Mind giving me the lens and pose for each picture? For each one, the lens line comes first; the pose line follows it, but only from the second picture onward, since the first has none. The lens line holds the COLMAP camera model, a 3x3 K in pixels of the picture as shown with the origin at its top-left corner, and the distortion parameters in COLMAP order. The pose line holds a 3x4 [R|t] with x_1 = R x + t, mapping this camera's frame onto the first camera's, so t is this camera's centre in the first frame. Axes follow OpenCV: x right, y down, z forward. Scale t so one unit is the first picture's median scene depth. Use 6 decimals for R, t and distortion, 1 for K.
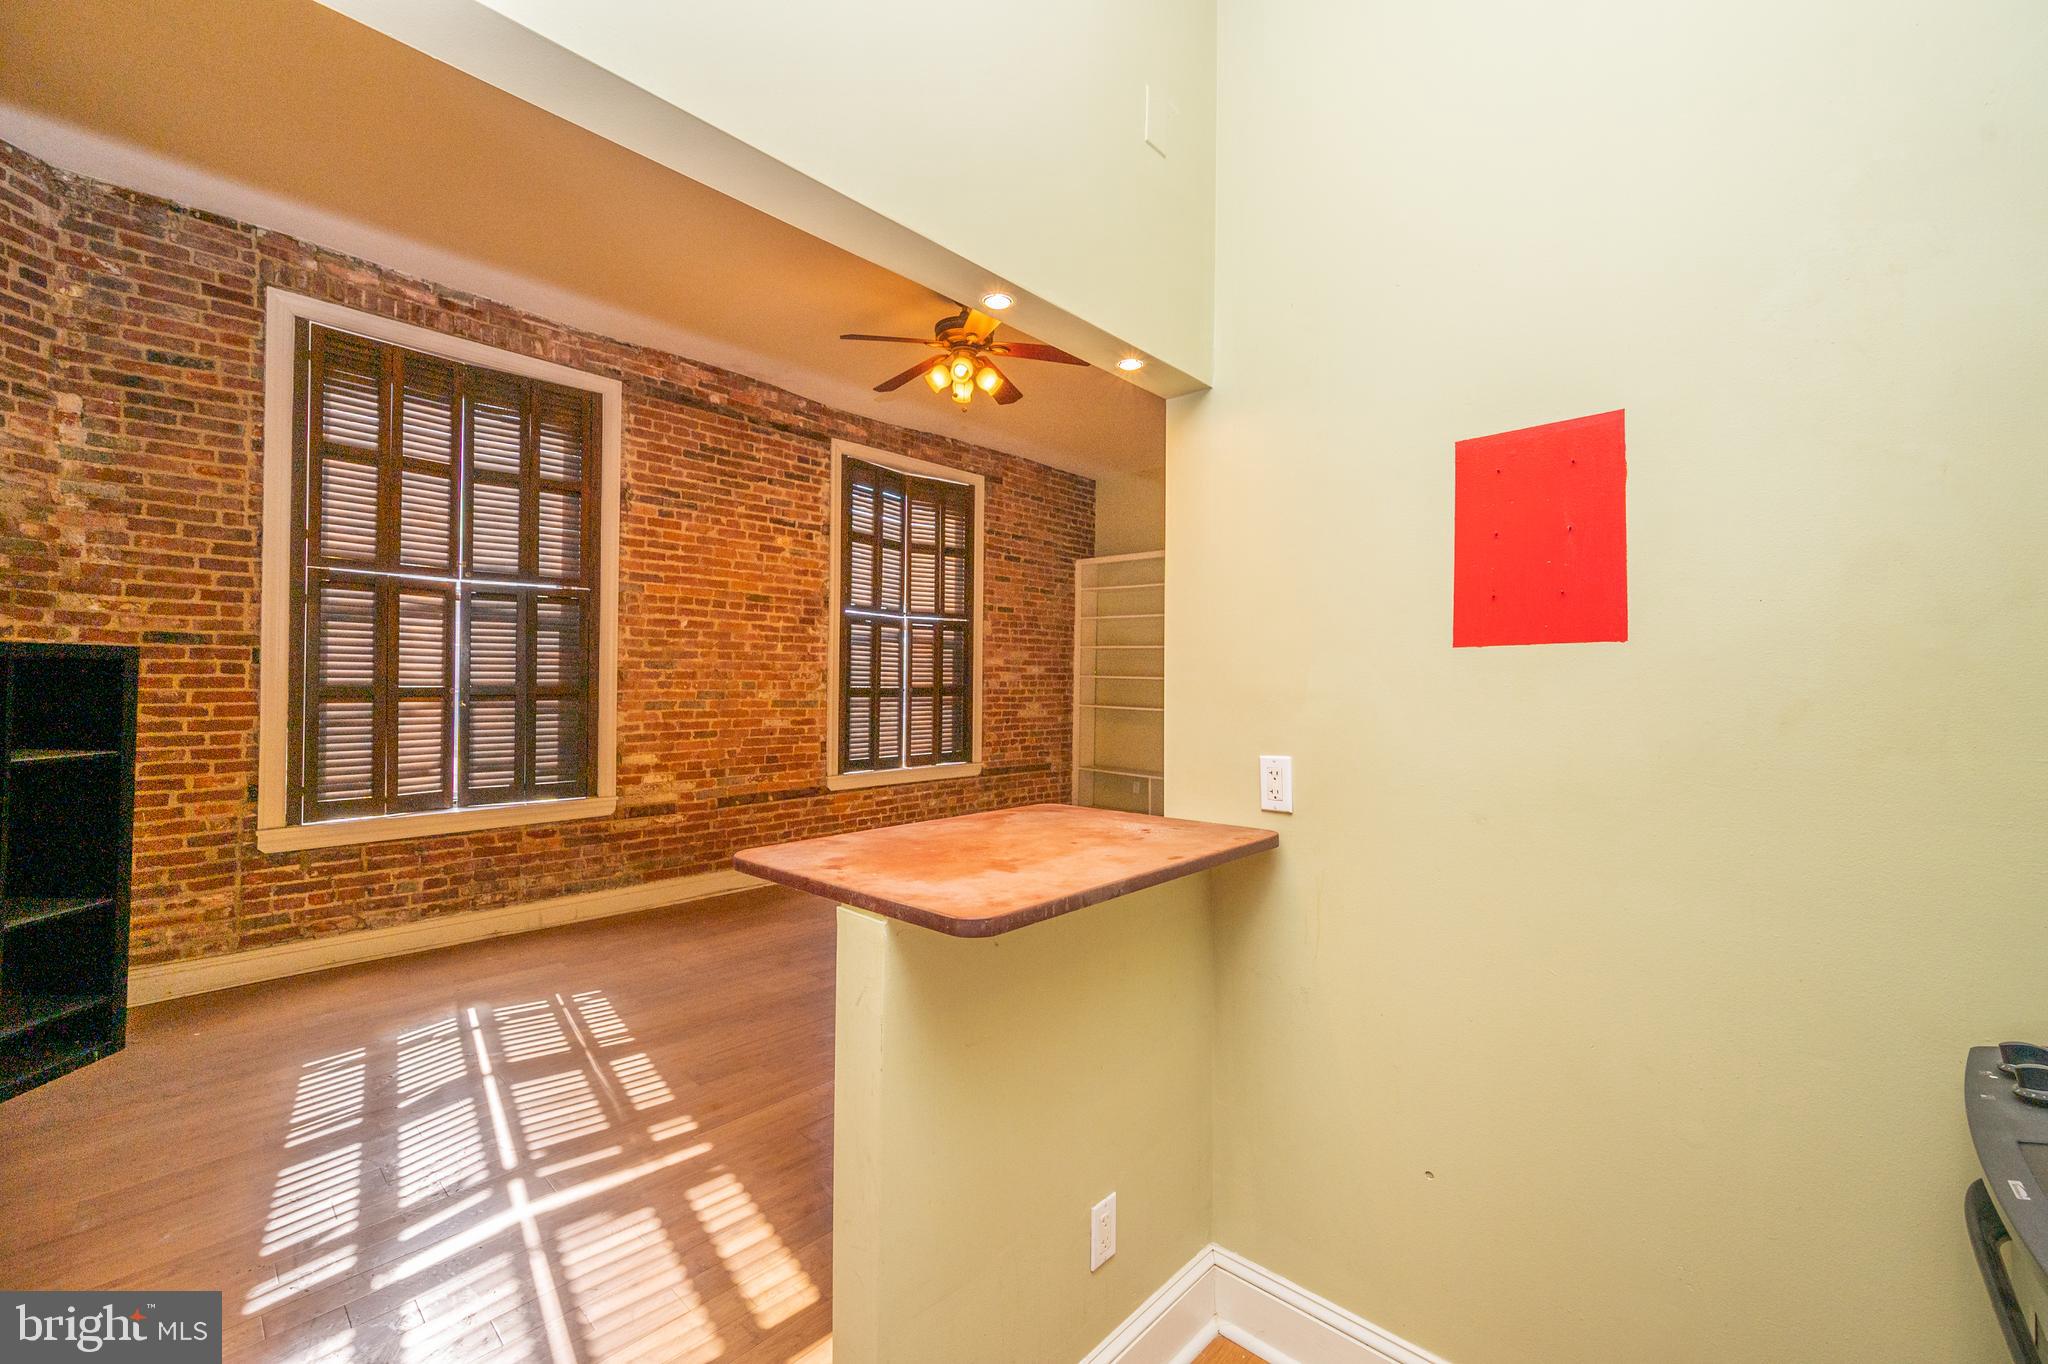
lens RADIAL K [[809.2, 0, 1023.8], [0, 809.2, 674.0], [0, 0, 1]] dist [-0.001714, 0.000431]
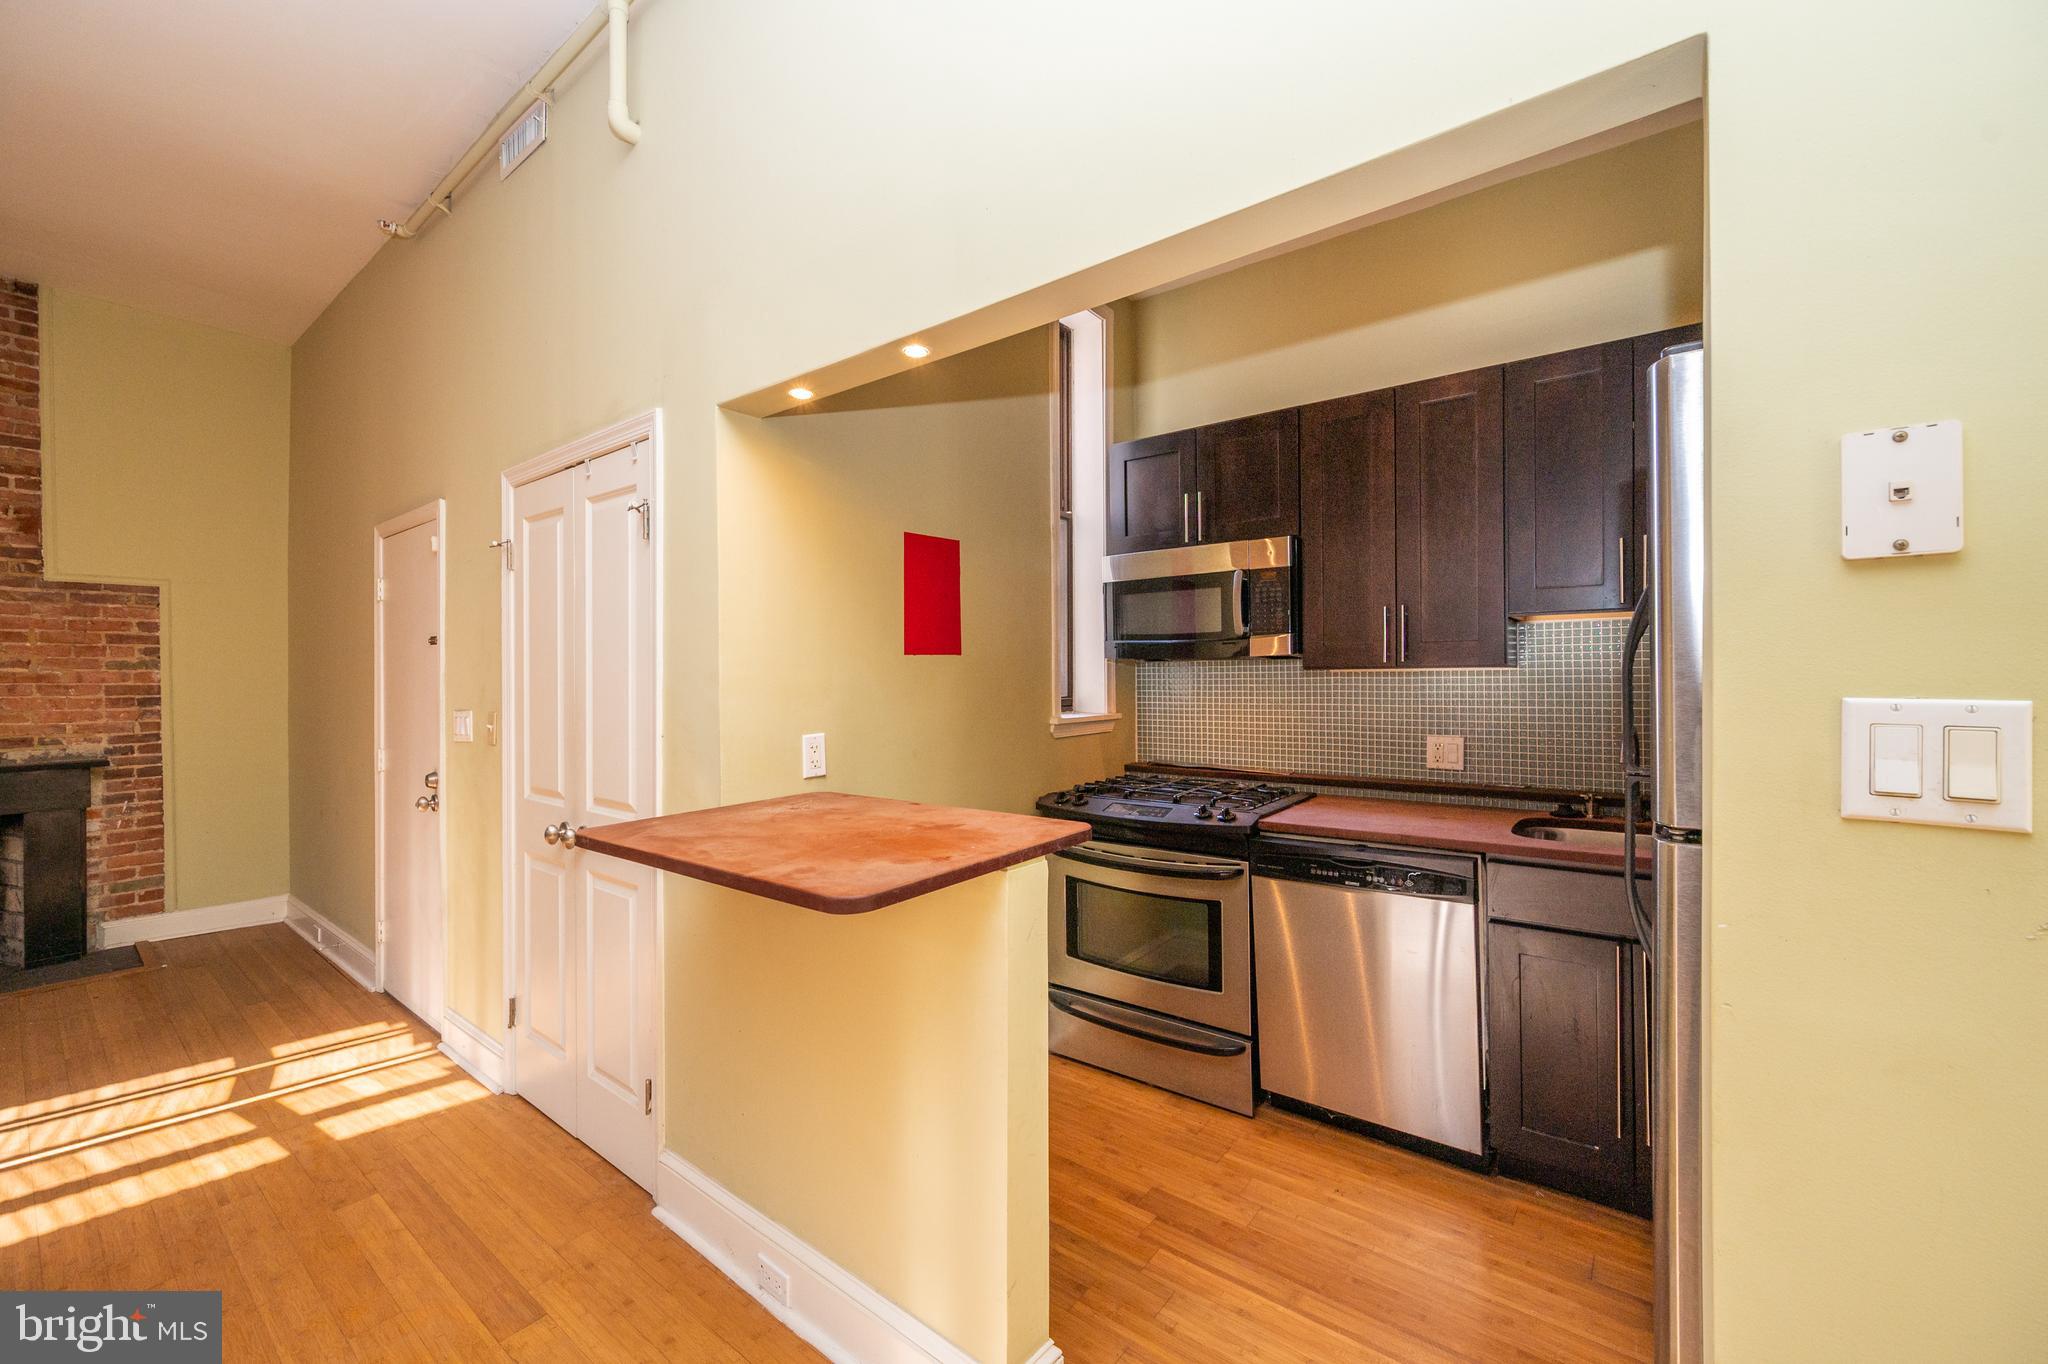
lens RADIAL K [[809.2, 0, 1026.3], [0, 809.2, 677.0], [0, 0, 1]] dist [-0.001714, 0.000431]
pose [[-0.090108, -0.007457, 0.995904, -0.333923], [-0.002894, 0.999970, 0.007226, -0.000278], [-0.995928, -0.002231, -0.090127, 0.252984]]
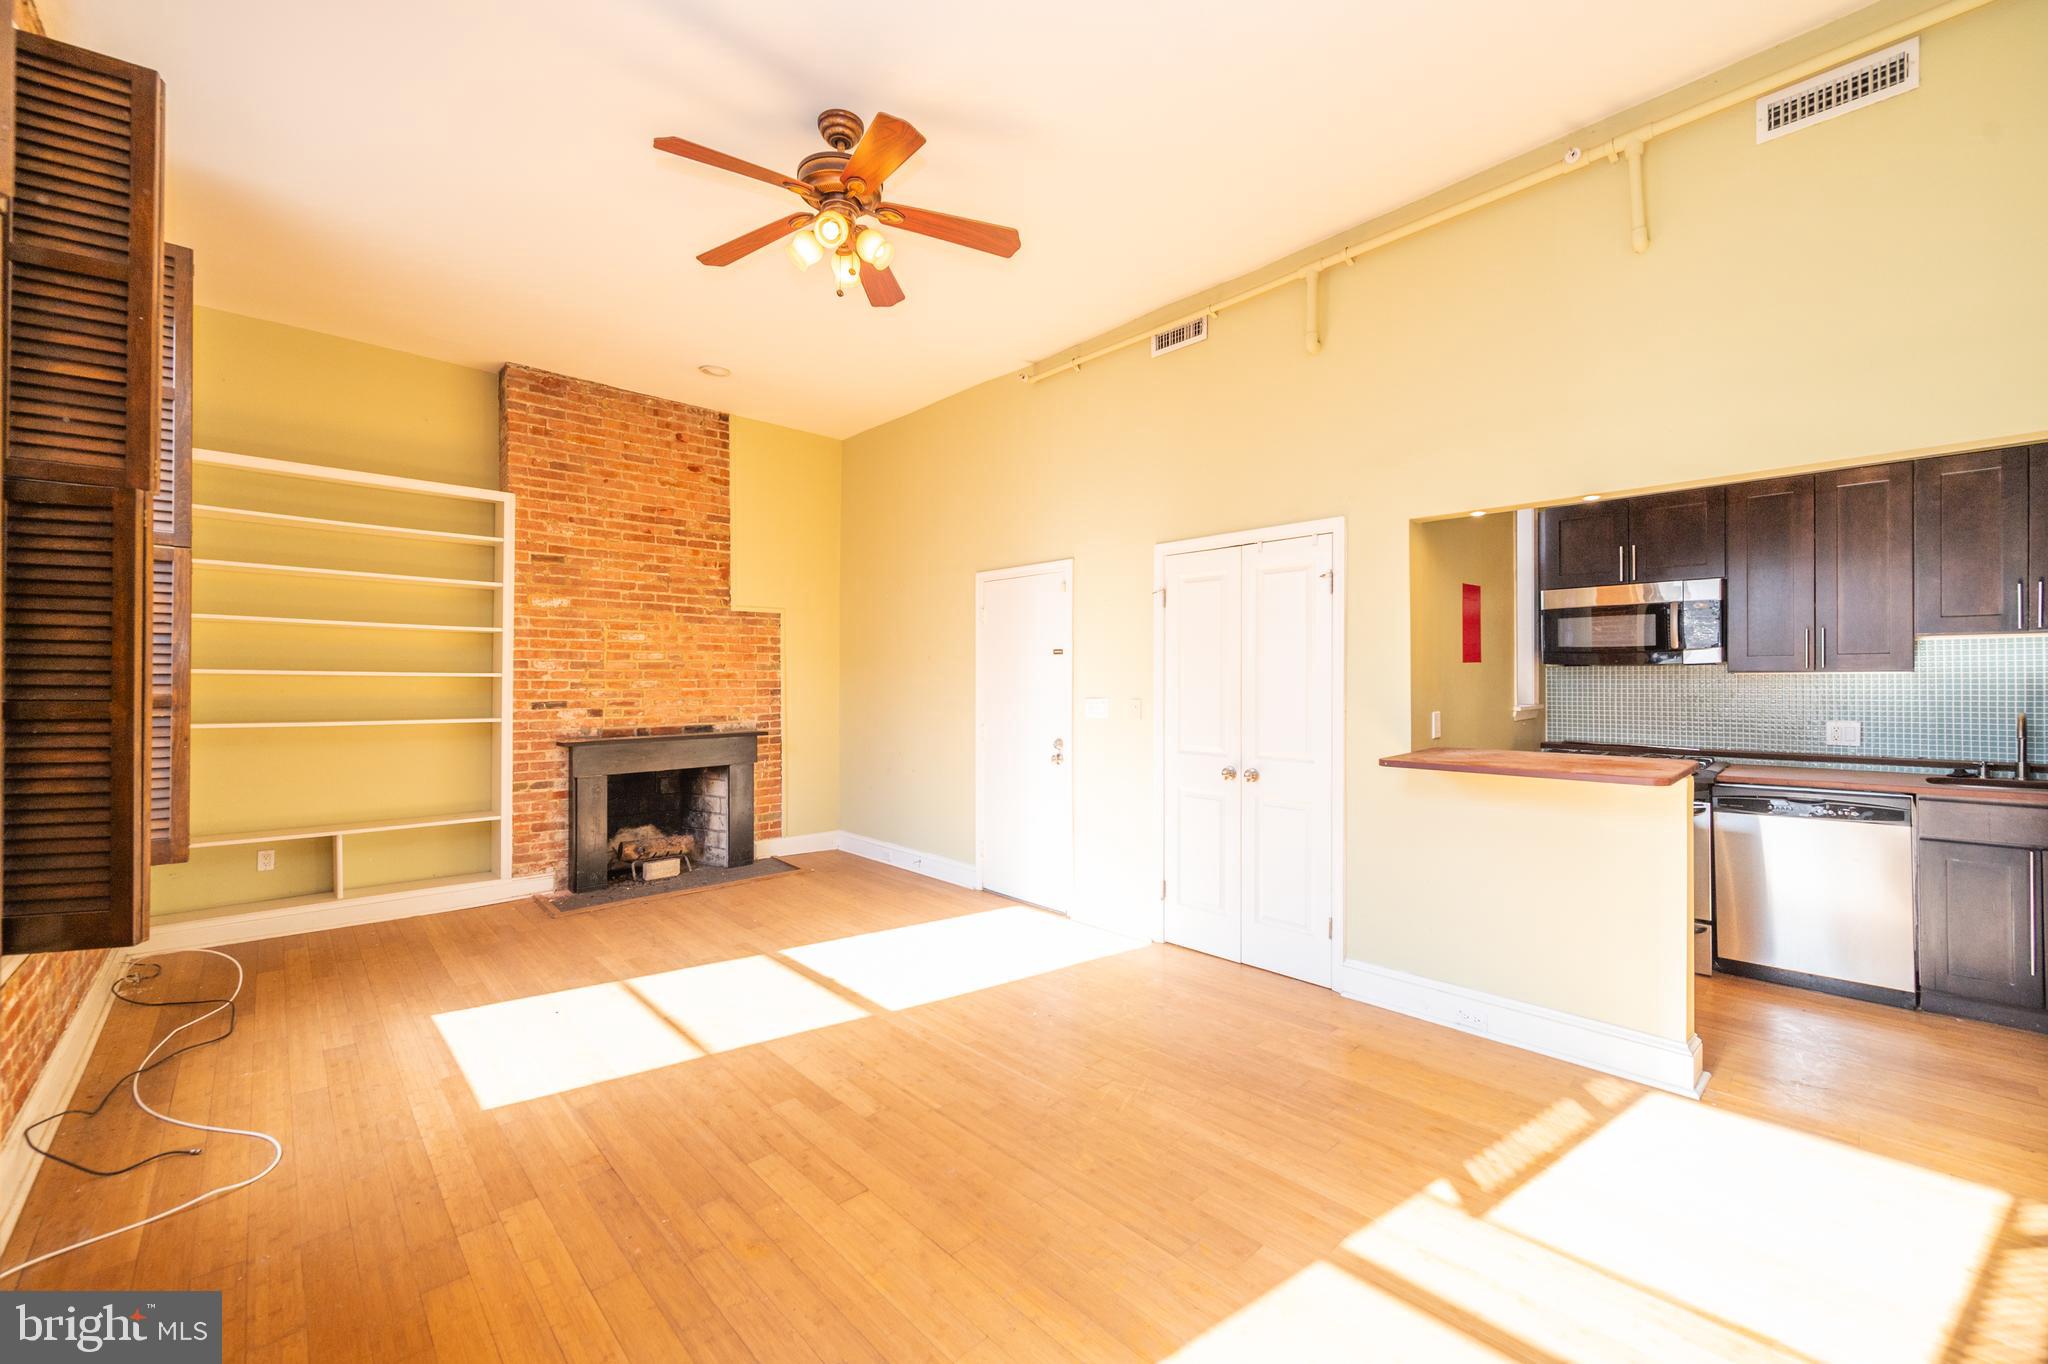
lens RADIAL K [[809.2, 0, 1017.6], [0, 809.2, 677.3], [0, 0, 1]] dist [-0.001714, 0.000431]
pose [[0.067622, -0.006360, 0.997691, -0.618066], [-0.006049, 0.999959, 0.006785, 0.001129], [-0.997693, -0.006494, 0.067581, 0.639064]]
